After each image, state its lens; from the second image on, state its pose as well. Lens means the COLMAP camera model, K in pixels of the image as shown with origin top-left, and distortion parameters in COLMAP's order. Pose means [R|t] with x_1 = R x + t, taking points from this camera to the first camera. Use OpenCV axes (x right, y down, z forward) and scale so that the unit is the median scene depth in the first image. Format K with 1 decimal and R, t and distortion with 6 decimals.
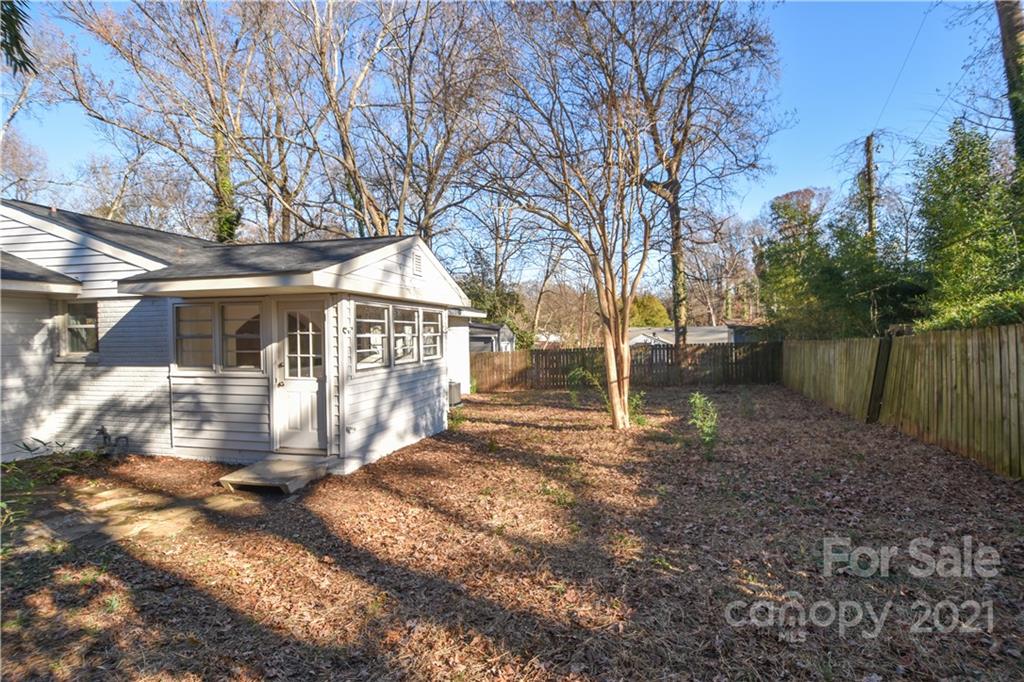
lens RADIAL K [[479.9, 0, 510.9], [0, 479.9, 336.8], [0, 0, 1]] dist [-0.003946, -0.000716]
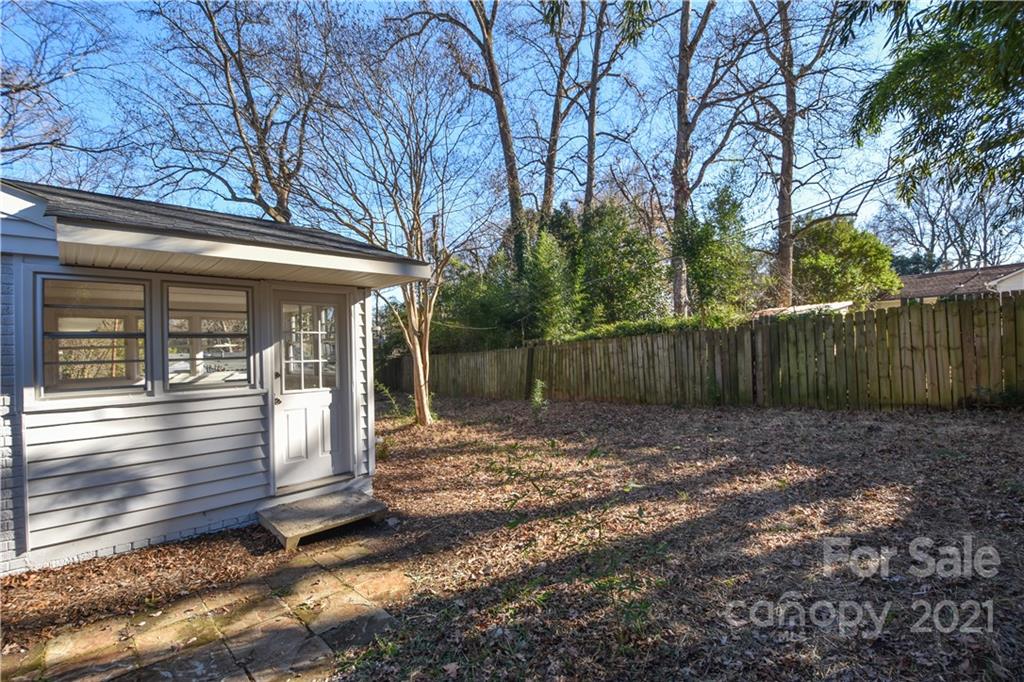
lens RADIAL K [[450.9, 0, 511.0], [0, 450.9, 338.6], [0, 0, 1]] dist [0.000314, -0.011667]
pose [[0.524390, 0.014522, 0.851354, -0.918203], [0.031041, 0.998864, -0.036157, 0.040172], [-0.850912, 0.045387, 0.523344, 0.341658]]
